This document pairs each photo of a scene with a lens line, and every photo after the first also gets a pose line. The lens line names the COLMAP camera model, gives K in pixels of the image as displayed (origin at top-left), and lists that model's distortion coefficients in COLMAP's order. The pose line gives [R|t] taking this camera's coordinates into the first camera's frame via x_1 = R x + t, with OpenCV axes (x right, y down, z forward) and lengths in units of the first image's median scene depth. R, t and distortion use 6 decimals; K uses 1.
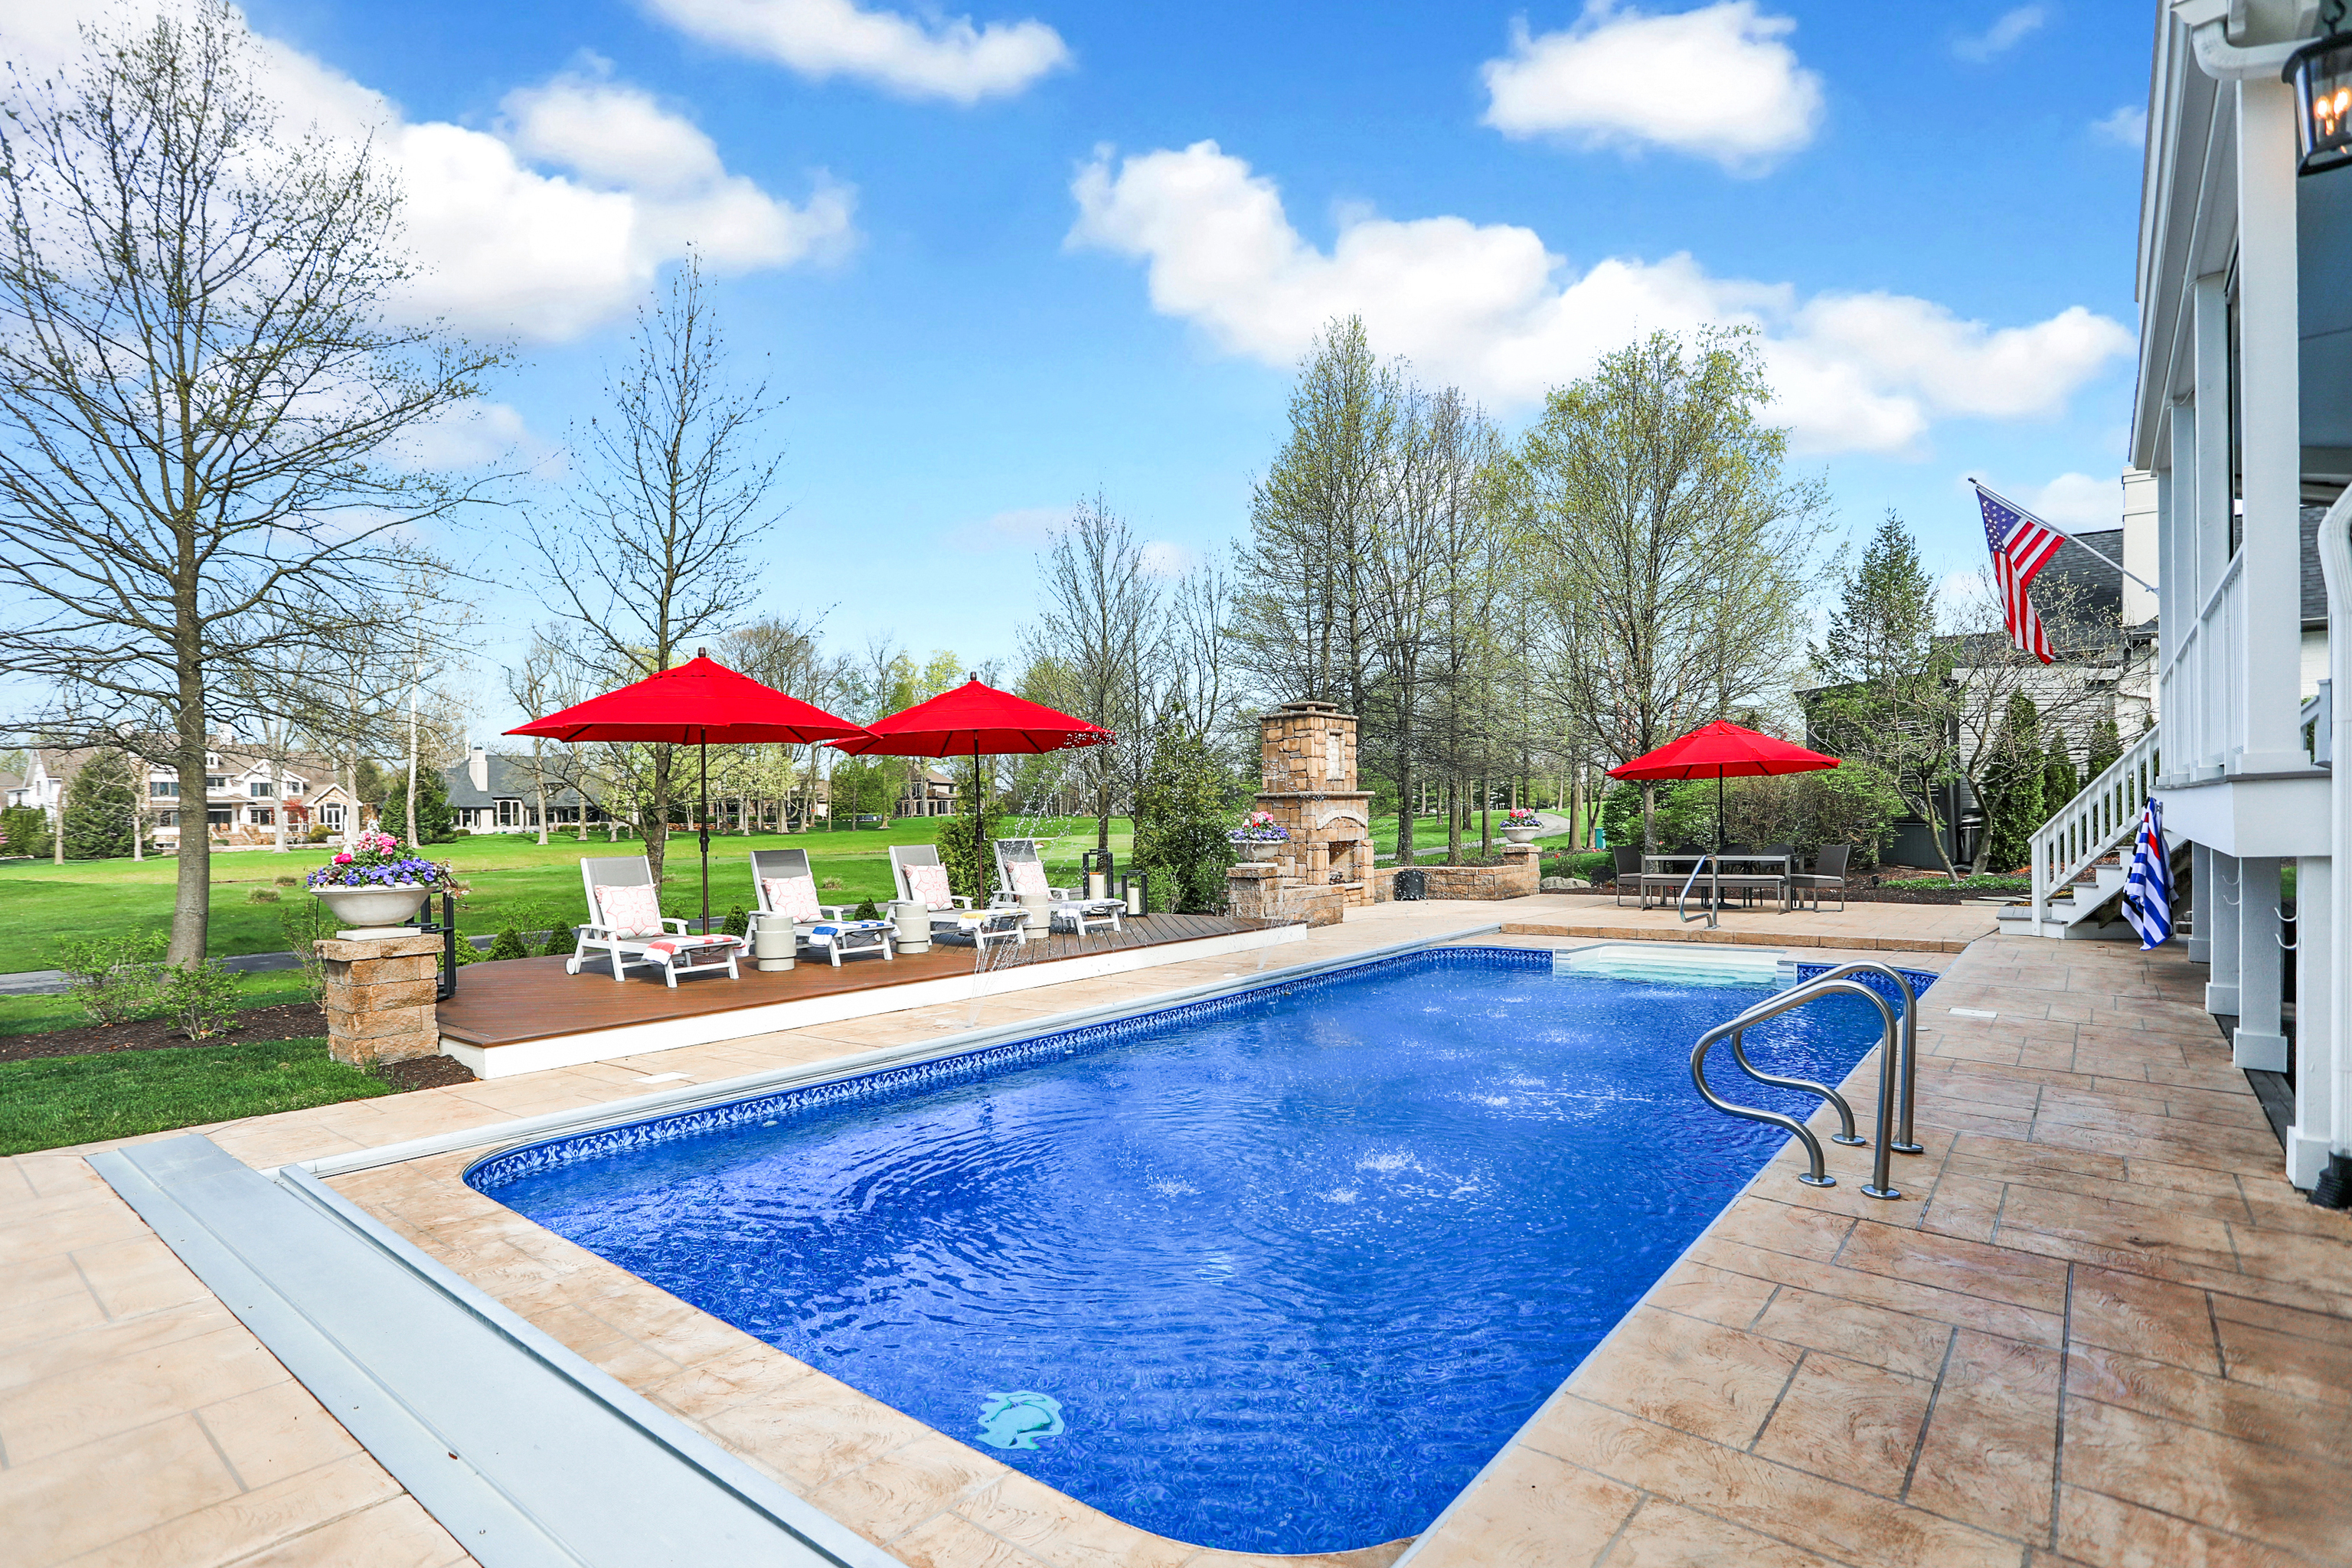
lens RADIAL K [[1186.7, 0, 1164.0], [0, 1186.7, 828.9], [0, 0, 1]] dist [-0.076552, 0.033616]
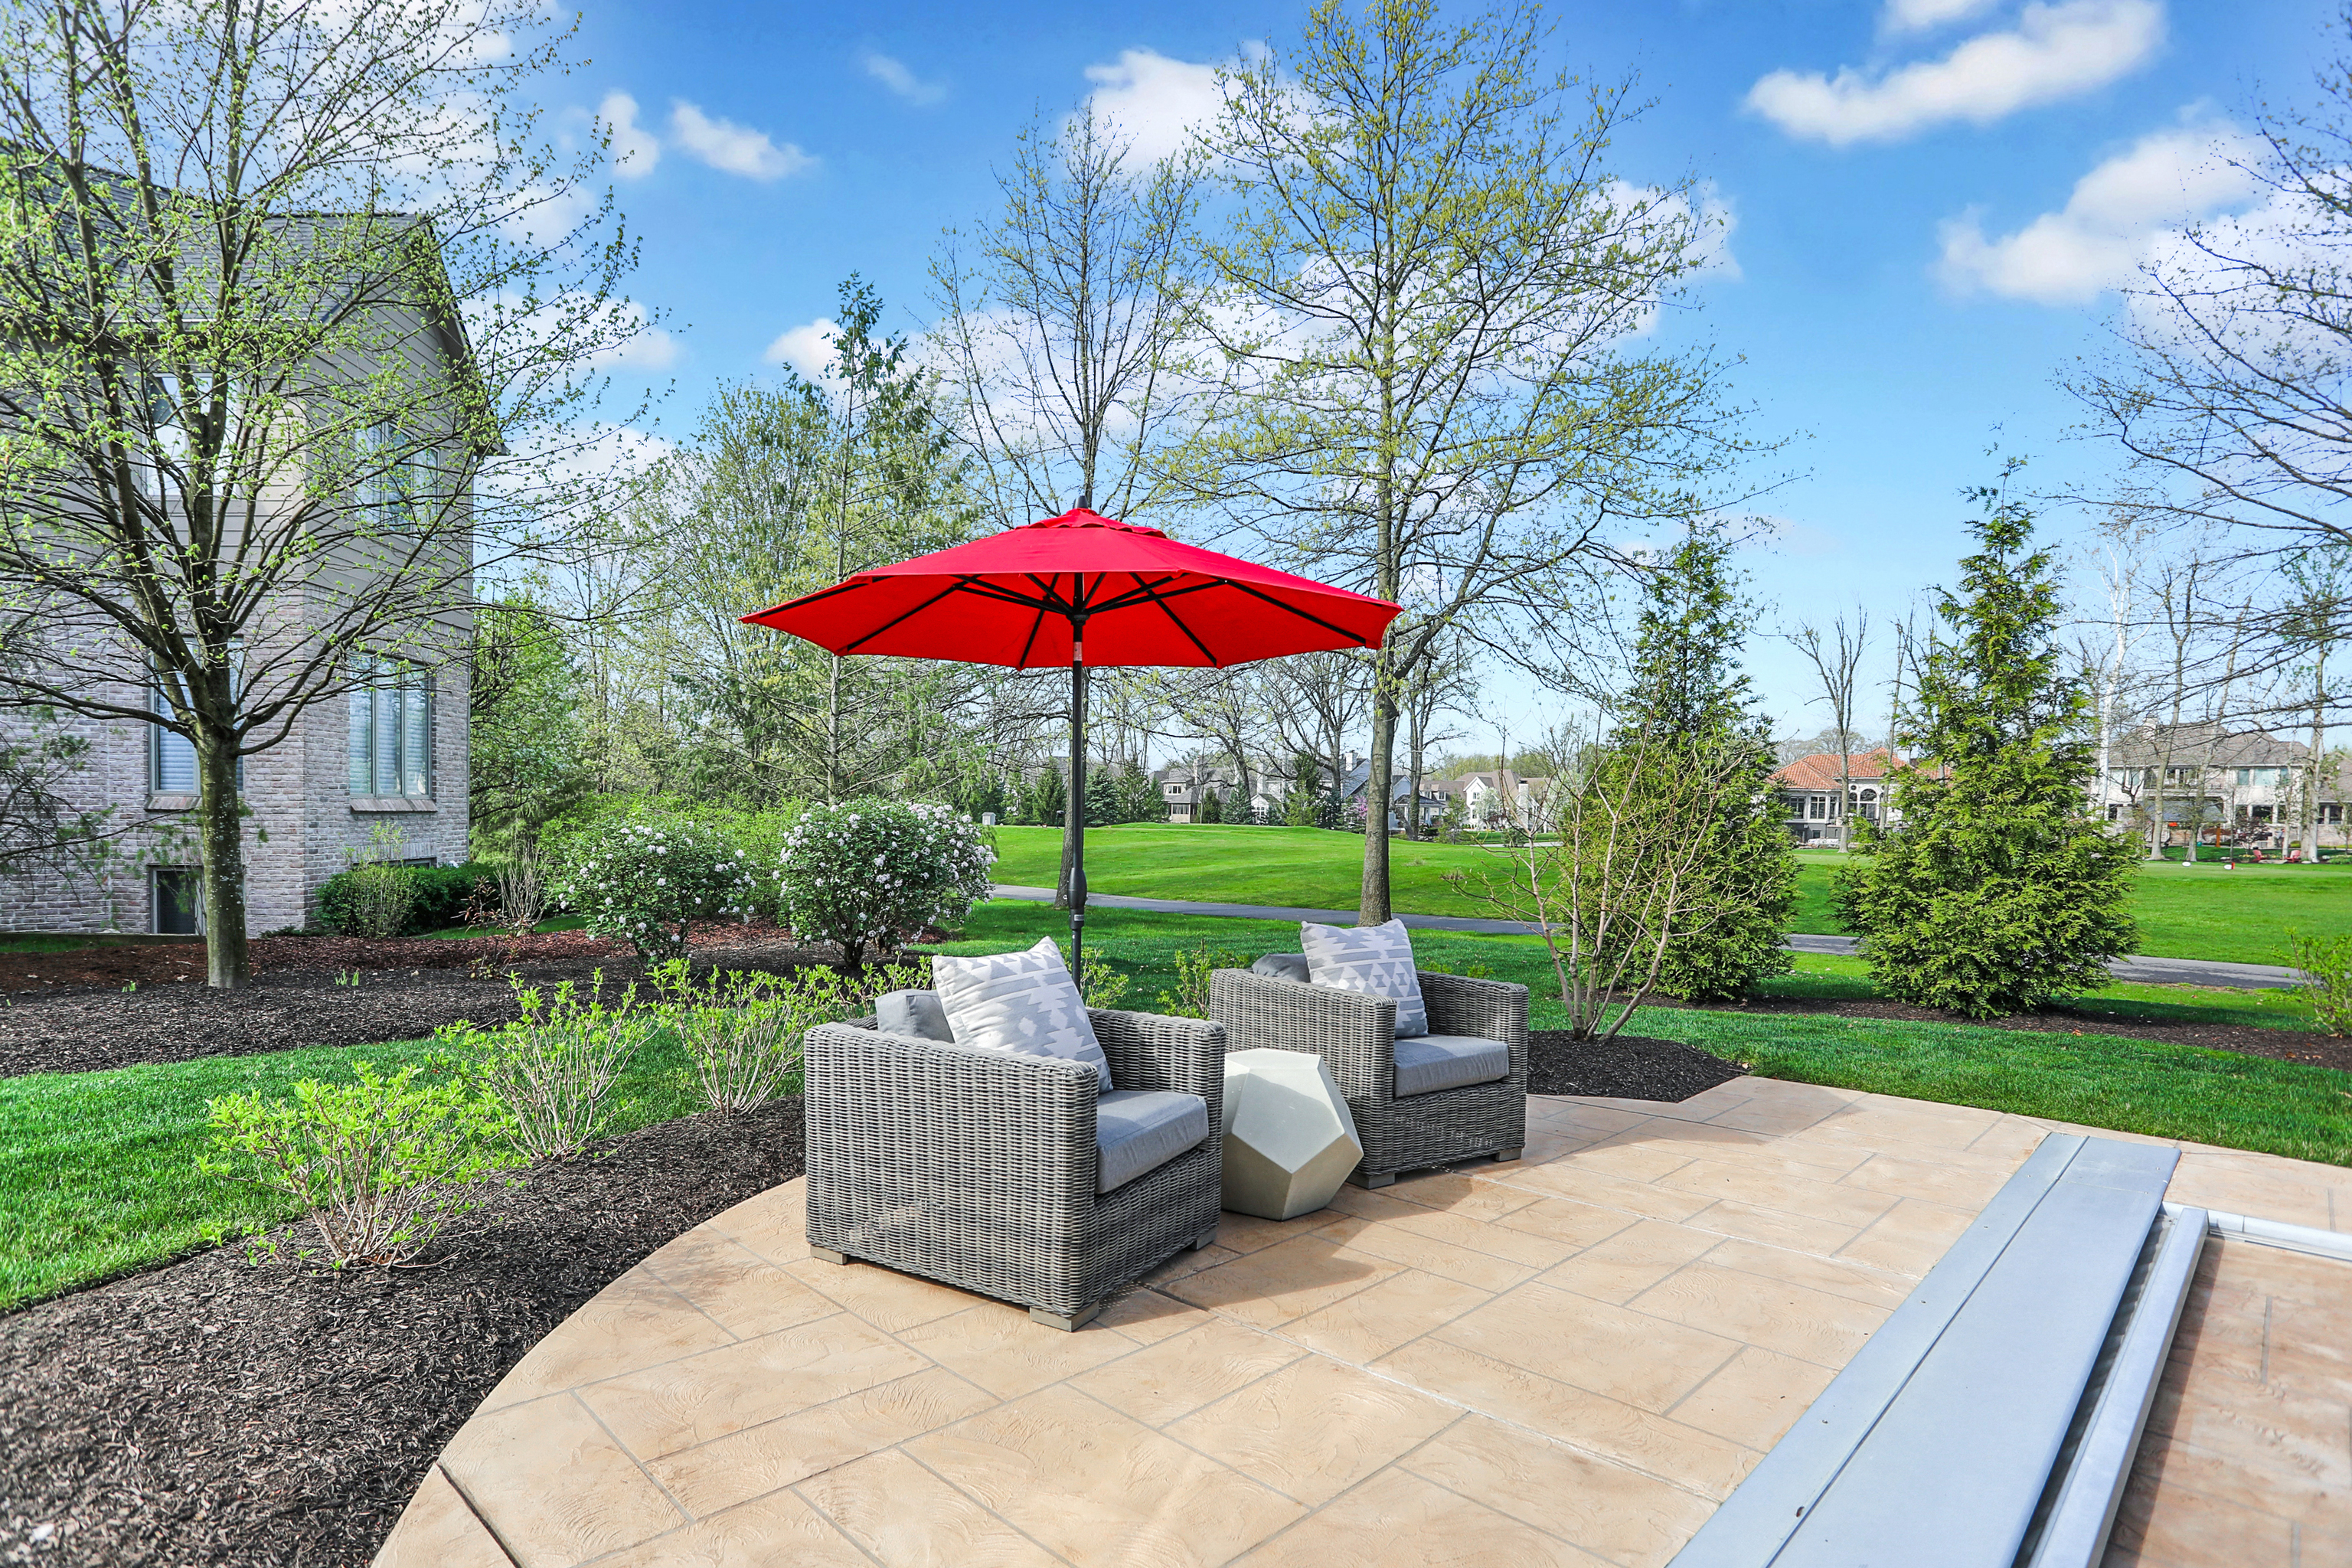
lens RADIAL K [[1221.9, 0, 1067.0], [0, 1221.9, 855.3], [0, 0, 1]] dist [-0.035043, 0.000675]
pose [[-0.129923, 0.055057, -0.989994, 0.043657], [-0.026061, 0.997923, 0.058918, 0.003868], [0.991182, 0.033455, -0.128218, 0.082985]]
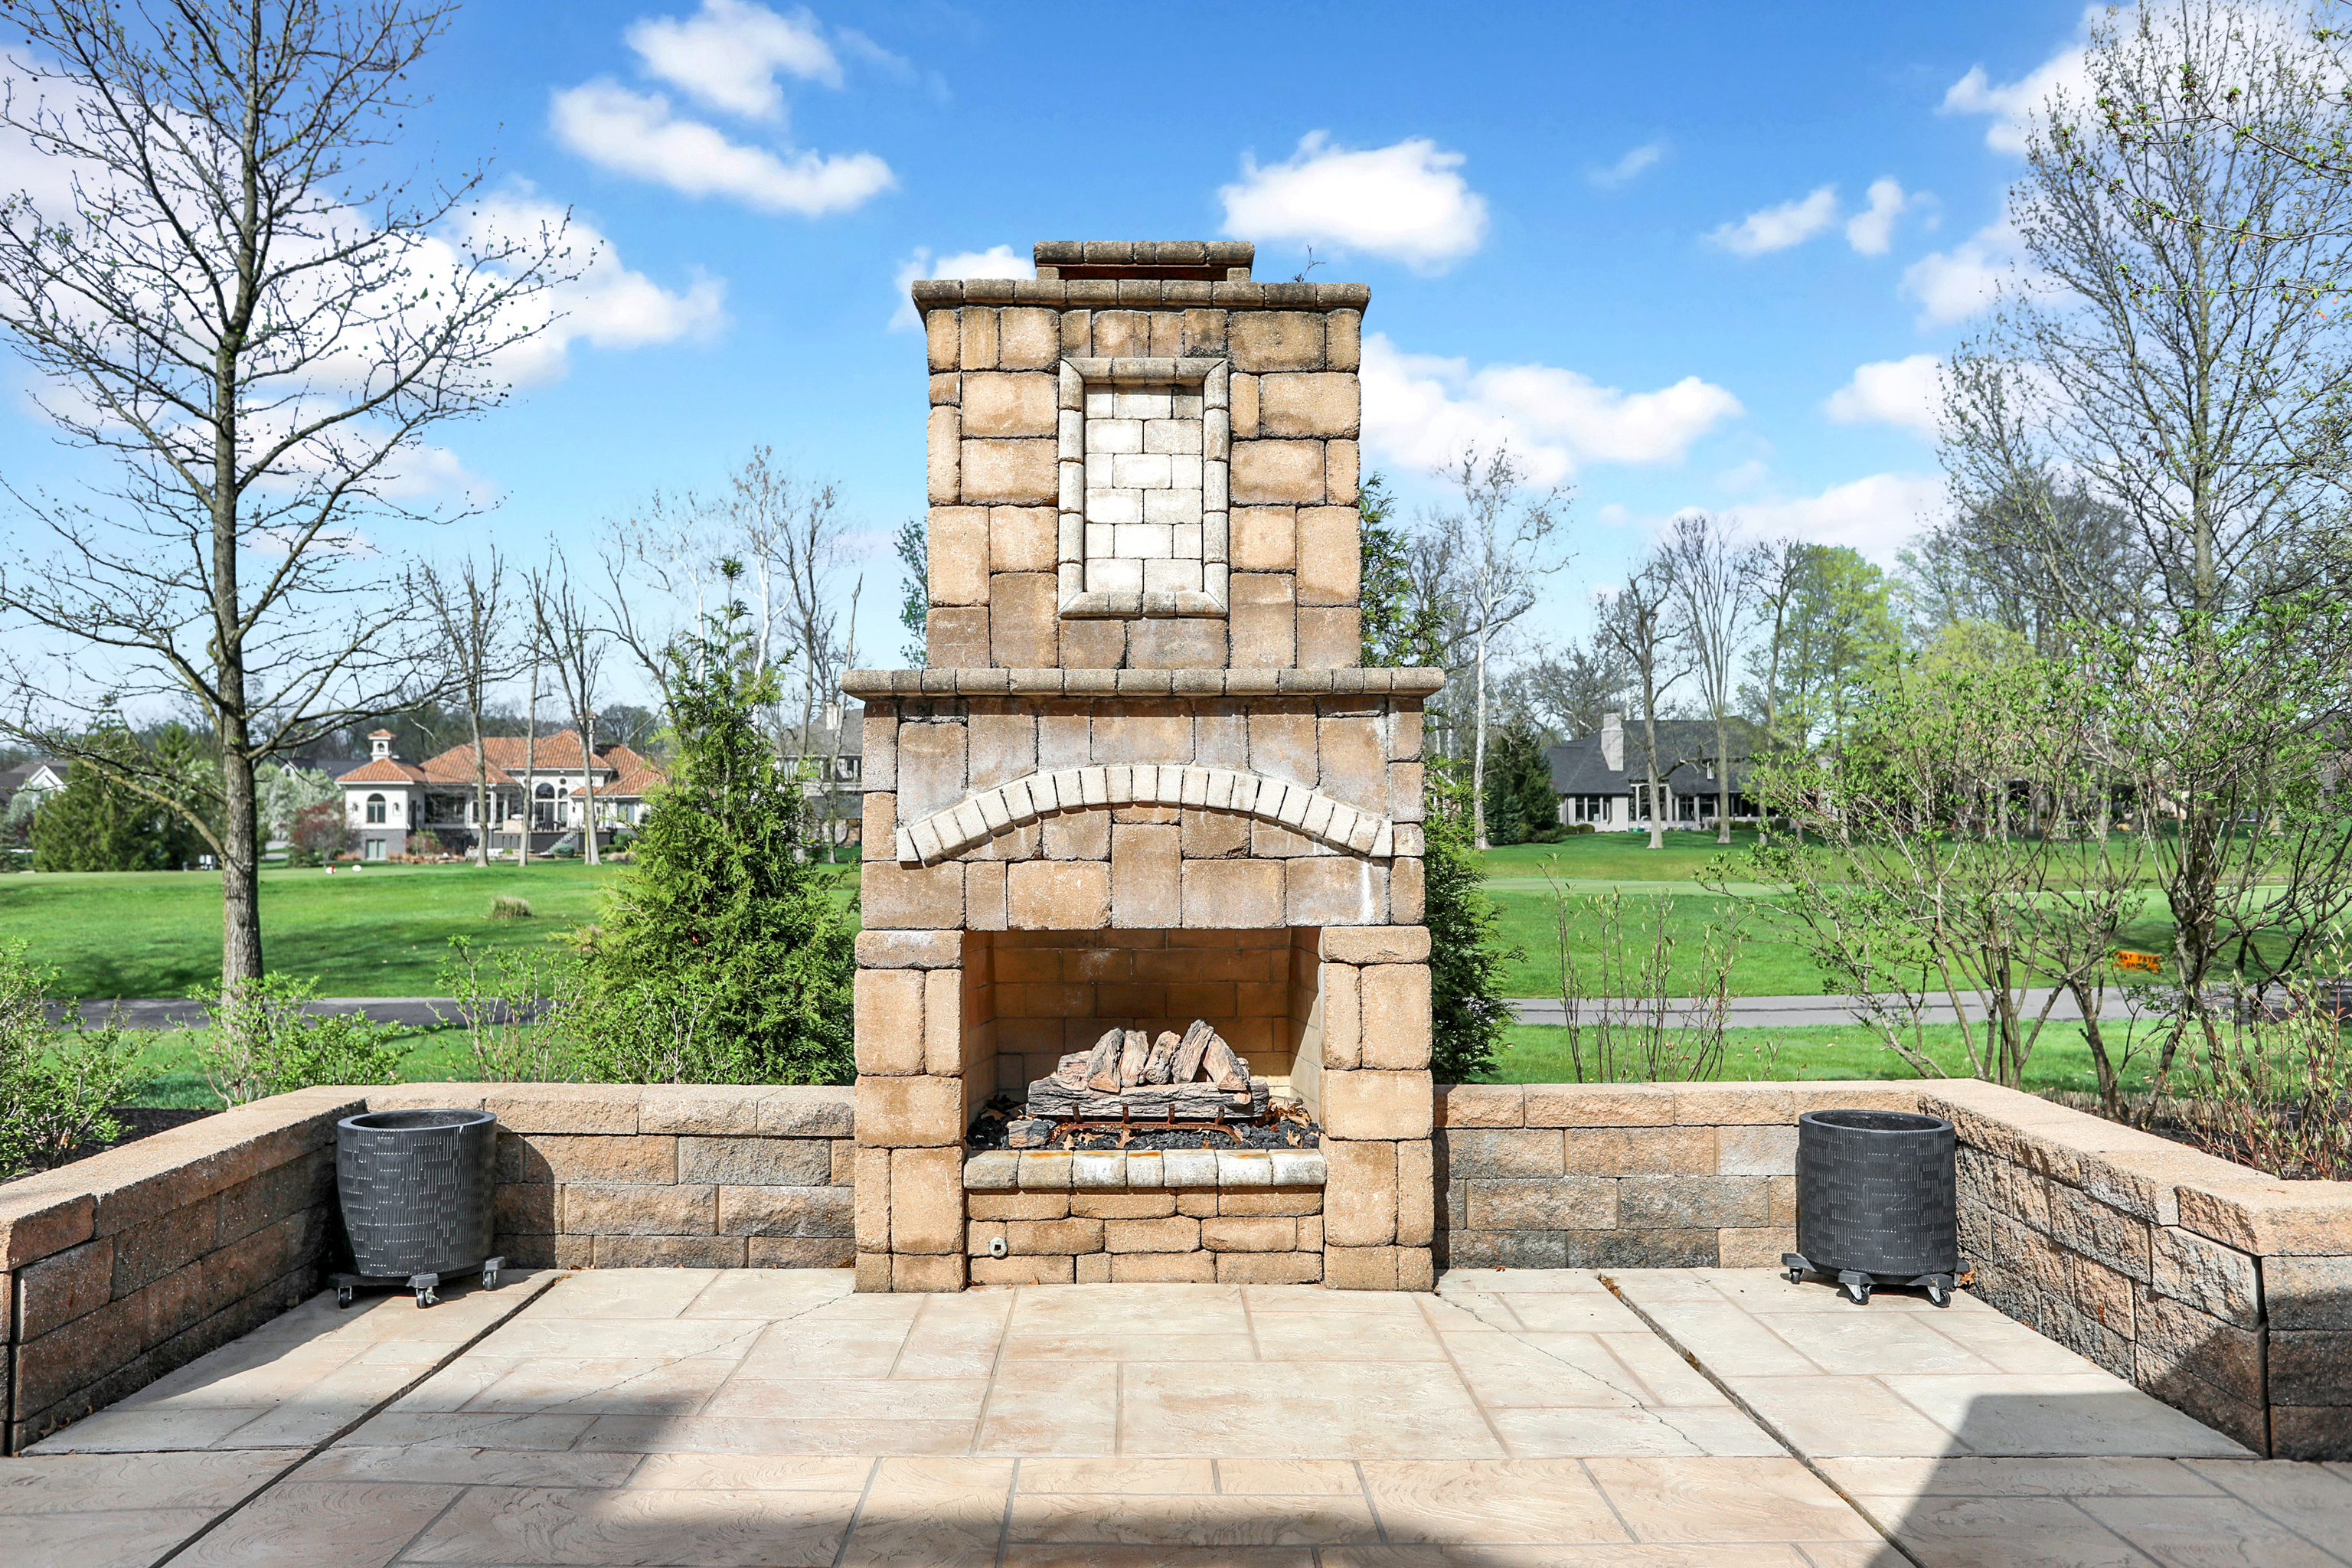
lens RADIAL K [[1756.6, 0, 1169.1], [0, 1756.6, 774.0], [0, 0, 1]] dist [-0.024368, 0.003631]
pose [[0.651569, -0.004680, -0.758575, 0.375448], [-0.019457, 0.999549, -0.022879, -0.008709], [0.758340, 0.029666, 0.651184, 0.831166]]
